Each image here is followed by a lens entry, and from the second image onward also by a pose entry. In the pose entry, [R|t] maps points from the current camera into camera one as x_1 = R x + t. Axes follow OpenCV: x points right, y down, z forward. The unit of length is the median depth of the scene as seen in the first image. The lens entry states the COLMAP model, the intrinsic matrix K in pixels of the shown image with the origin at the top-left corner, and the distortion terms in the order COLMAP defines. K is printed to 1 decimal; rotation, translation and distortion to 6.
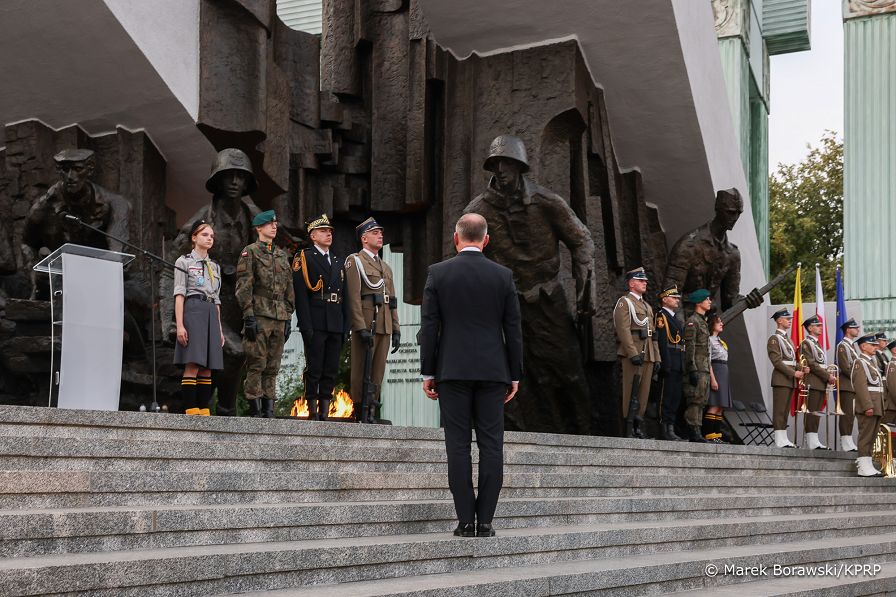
lens RADIAL K [[1193.3, 0, 456.2], [0, 1193.3, 423.7], [0, 0, 1]] dist [0.064928, 0.000000]
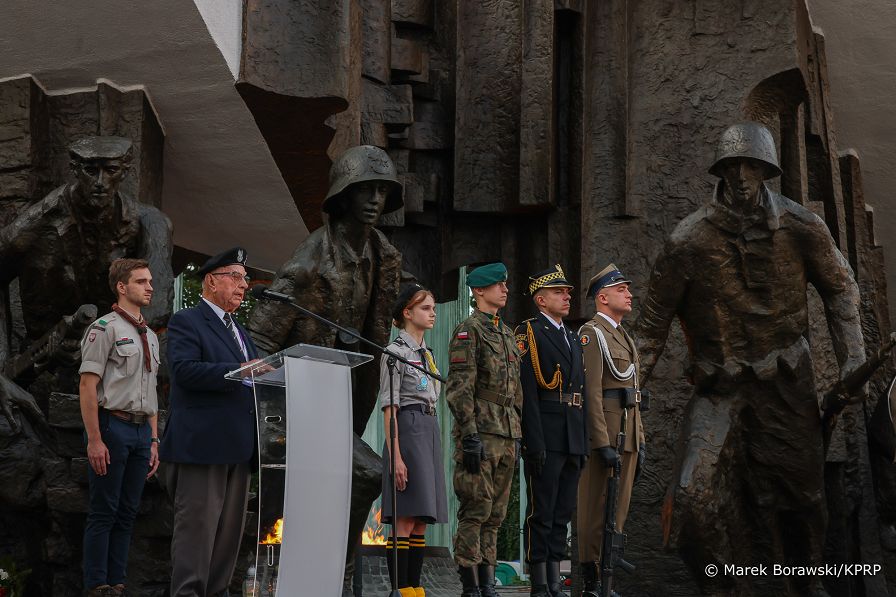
lens RADIAL K [[2052.7, 0, 449.9], [0, 2052.7, 296.7], [0, 0, 1]] dist [-0.052421, 0.000000]
pose [[0.992455, 0.021515, 0.120704, -0.229835], [-0.011283, 0.996332, -0.084827, -0.051002], [-0.122086, 0.082825, 0.989058, -0.048240]]
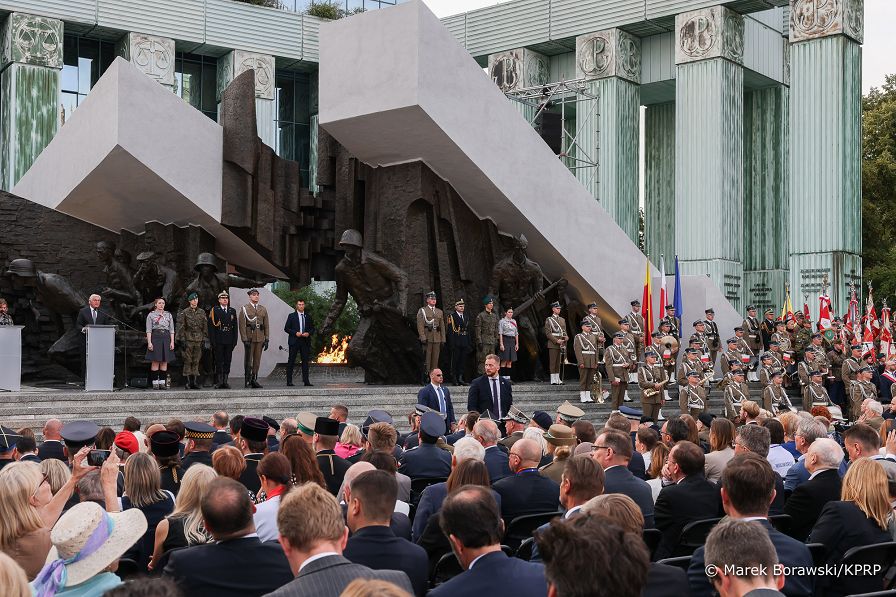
lens RADIAL K [[1193.3, 0, 450.7], [0, 1193.3, 303.5], [0, 0, 1]] dist [0.064928, 0.000000]
pose [[0.944927, -0.008653, -0.327167, 0.789439], [0.012808, 0.999862, 0.010548, -0.131166], [0.327030, -0.014157, 0.944908, -0.751865]]
